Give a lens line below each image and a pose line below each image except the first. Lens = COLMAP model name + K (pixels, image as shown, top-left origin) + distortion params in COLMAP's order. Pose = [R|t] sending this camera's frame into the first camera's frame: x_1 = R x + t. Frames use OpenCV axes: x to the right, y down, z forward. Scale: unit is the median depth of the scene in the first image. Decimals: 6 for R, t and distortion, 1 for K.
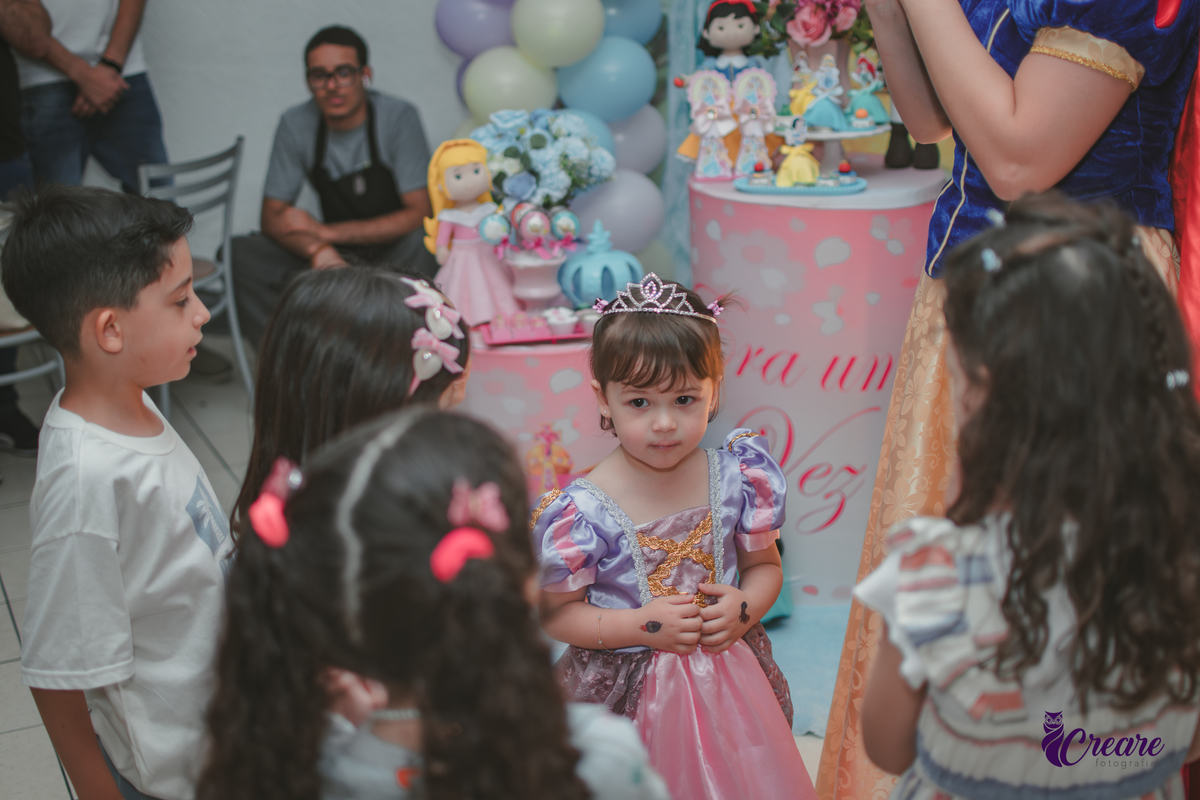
lens RADIAL K [[1833.5, 0, 594.2], [0, 1833.5, 399.2], [0, 0, 1]] dist [-0.190467, 0.165628]
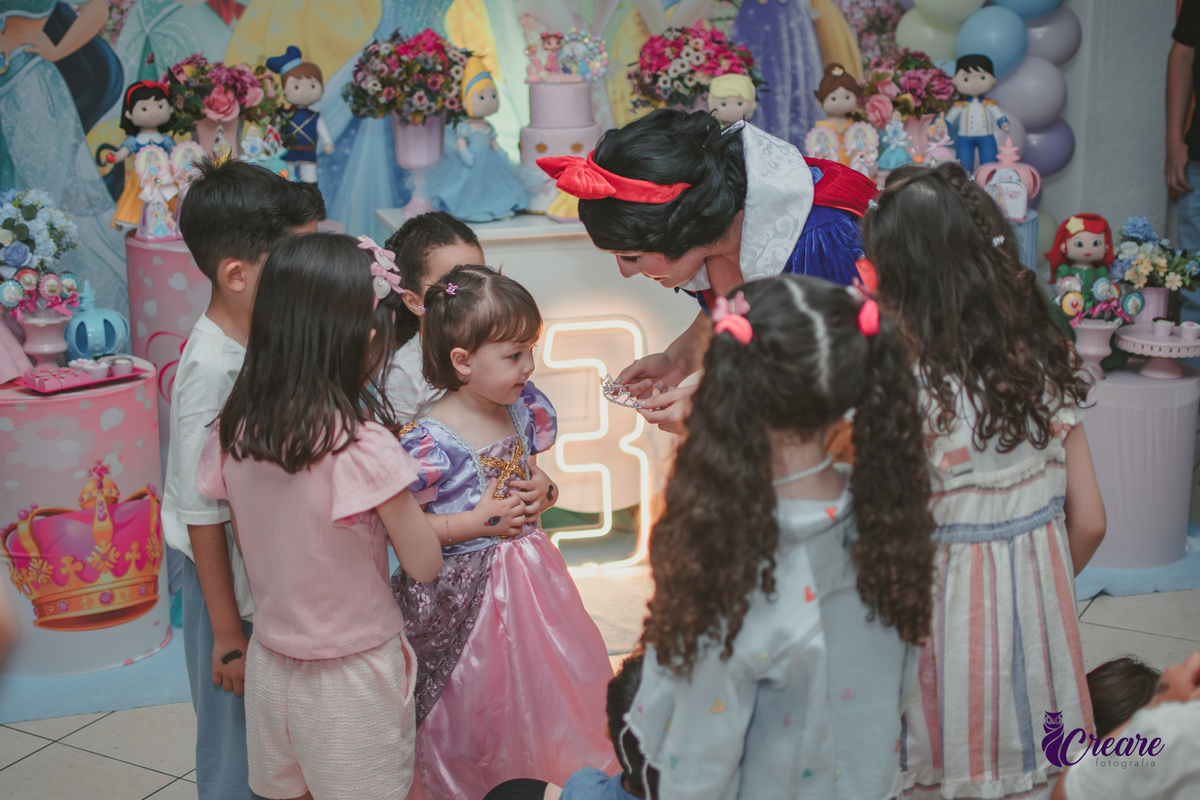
lens RADIAL K [[1833.5, 0, 594.2], [0, 1833.5, 399.2], [0, 0, 1]] dist [-0.190467, 0.165628]
pose [[0.788359, -0.109205, 0.605446, -0.426648], [0.151775, 0.988225, -0.019380, 0.041832], [-0.596201, 0.107170, 0.795650, -0.051121]]
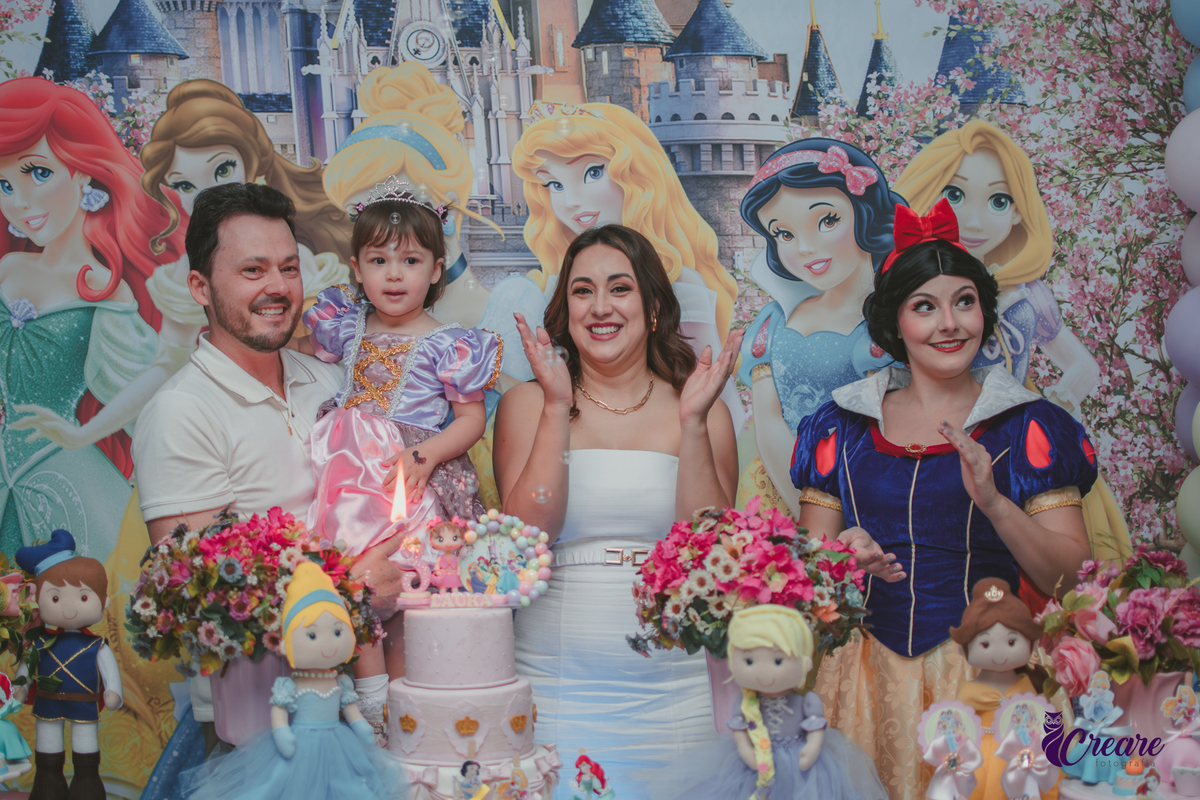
lens RADIAL K [[1833.5, 0, 594.2], [0, 1833.5, 399.2], [0, 0, 1]] dist [-0.190467, 0.165628]
pose [[0.918082, 0.028720, 0.395350, 0.084843], [0.083479, 0.960995, -0.263666, -0.084965], [-0.387502, 0.275070, 0.879874, 0.260461]]
